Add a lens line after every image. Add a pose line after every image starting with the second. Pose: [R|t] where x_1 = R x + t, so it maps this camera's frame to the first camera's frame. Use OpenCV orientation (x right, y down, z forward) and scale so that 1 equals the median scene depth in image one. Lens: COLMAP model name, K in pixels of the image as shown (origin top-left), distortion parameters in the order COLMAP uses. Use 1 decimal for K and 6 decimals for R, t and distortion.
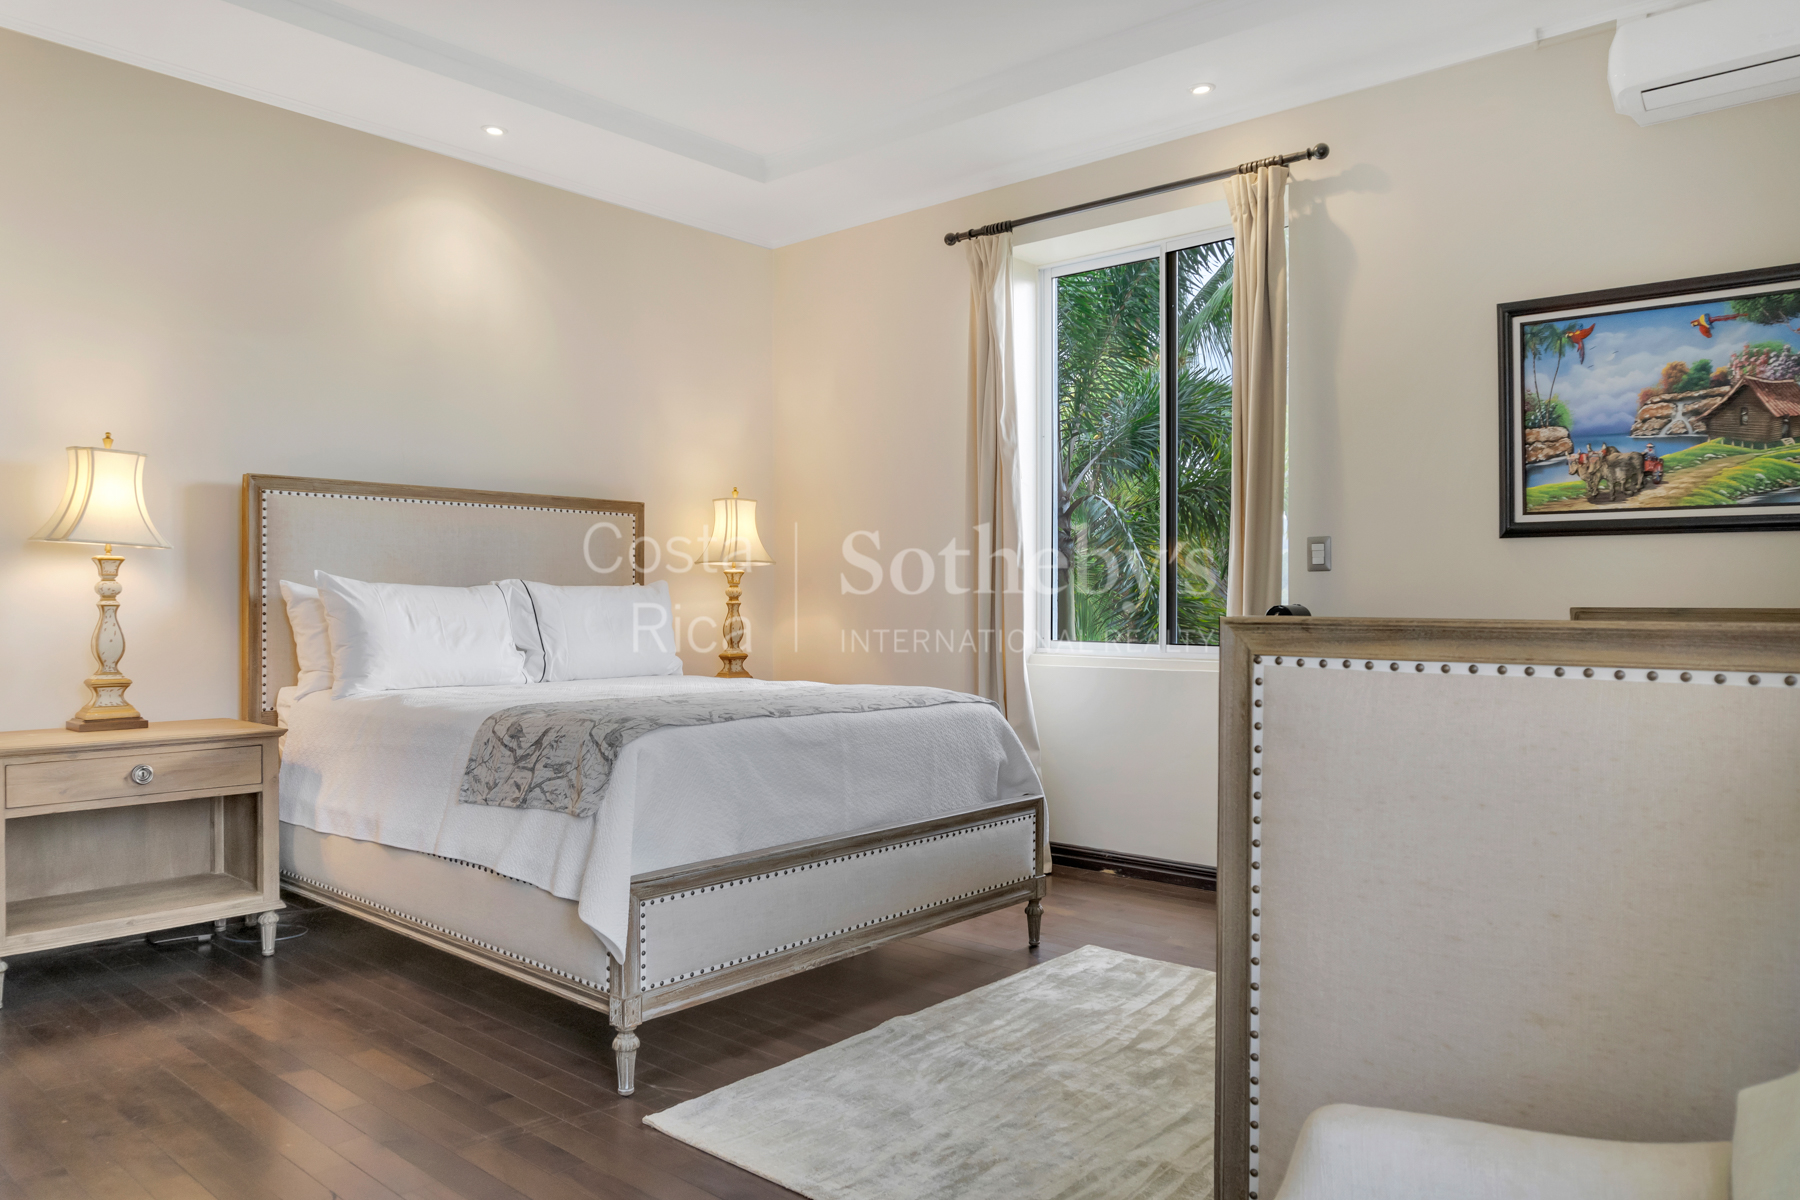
lens RADIAL K [[1241.8, 0, 905.2], [0, 1241.8, 598.8], [0, 0, 1]] dist [-0.021840, -0.003448]
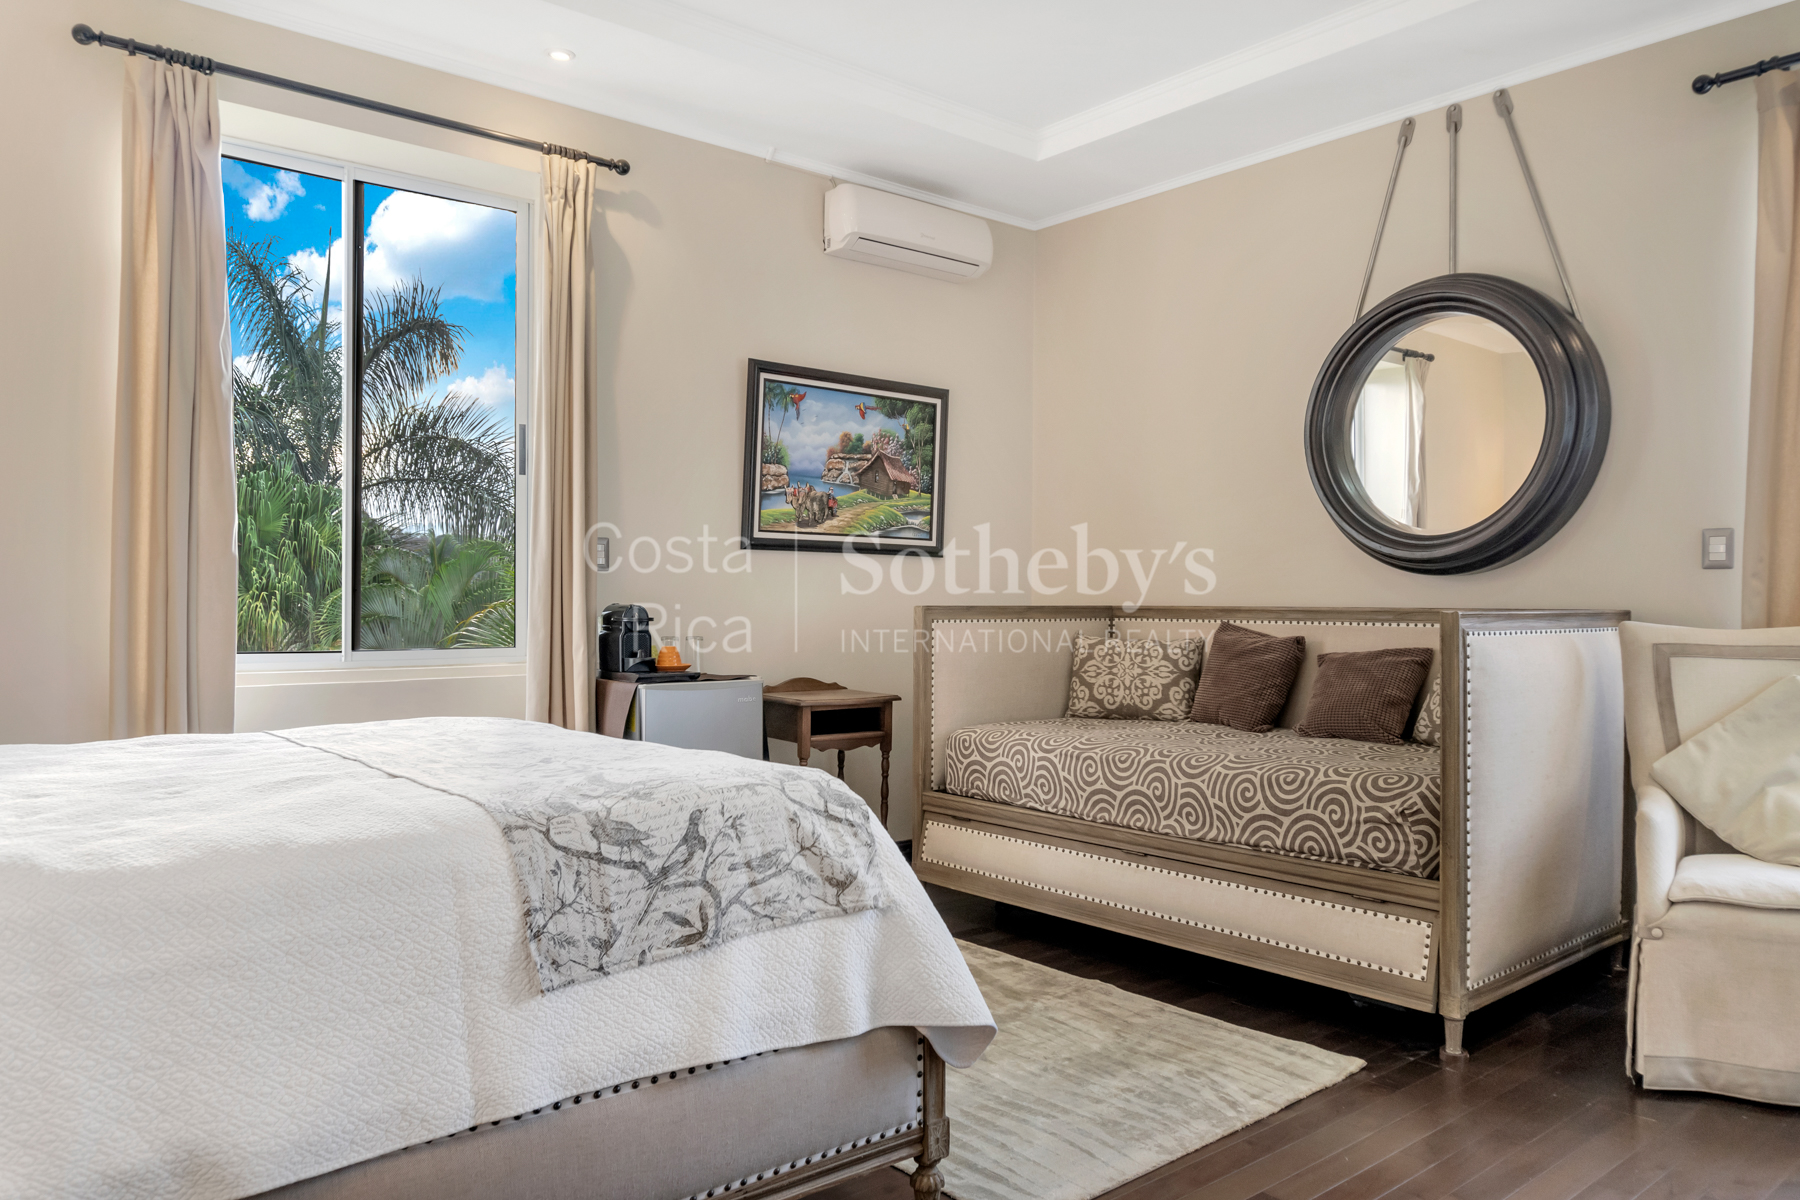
lens RADIAL K [[1241.8, 0, 904.8], [0, 1241.8, 604.1], [0, 0, 1]] dist [-0.021840, -0.003448]
pose [[0.159751, -0.003794, 0.987150, -0.754450], [-0.007377, 0.999960, 0.005037, -0.001997], [-0.987130, -0.008087, 0.159716, 0.687716]]
